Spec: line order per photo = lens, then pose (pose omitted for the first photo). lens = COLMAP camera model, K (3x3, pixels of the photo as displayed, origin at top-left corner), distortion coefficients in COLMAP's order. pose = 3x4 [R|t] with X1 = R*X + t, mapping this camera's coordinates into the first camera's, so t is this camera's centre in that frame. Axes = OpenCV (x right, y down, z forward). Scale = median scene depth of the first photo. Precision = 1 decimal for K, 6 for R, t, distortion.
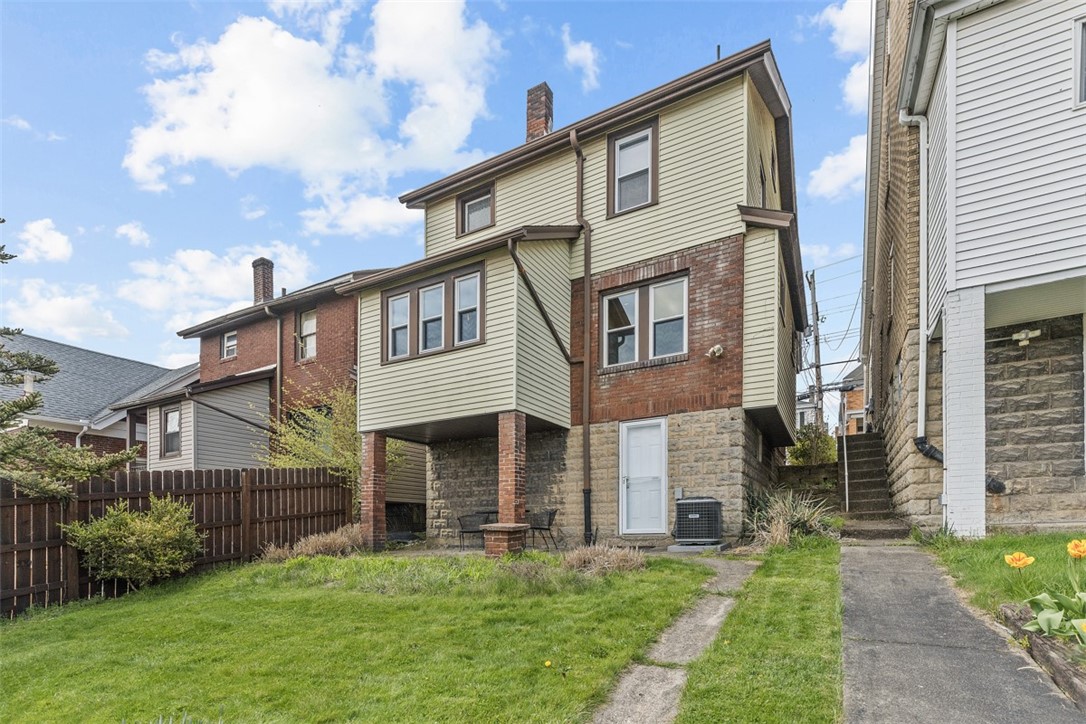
lens RADIAL K [[493.2, 0, 544.4], [0, 493.2, 340.1], [0, 0, 1]] dist [-0.002177, -0.000059]
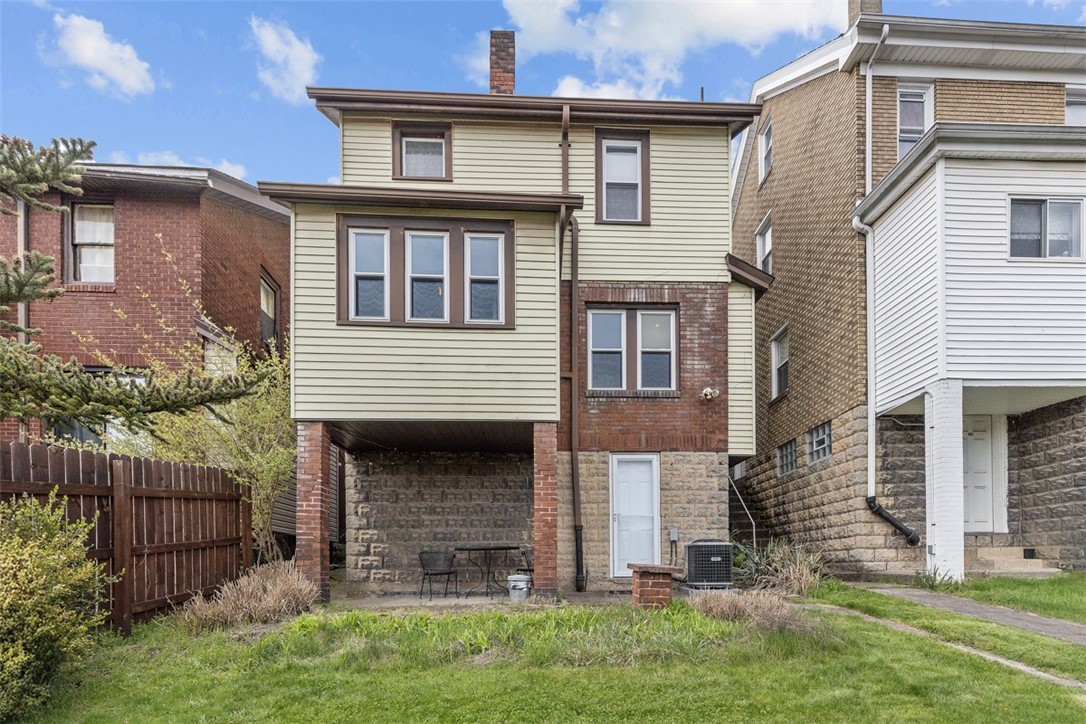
lens RADIAL K [[521.1, 0, 501.6], [0, 521.1, 404.2], [0, 0, 1]] dist [0.001589, -0.000336]
pose [[0.850300, 0.166830, 0.499158, -0.482221], [-0.194178, 0.980962, 0.002916, 0.112705], [-0.489168, -0.099405, 0.866506, 0.286549]]
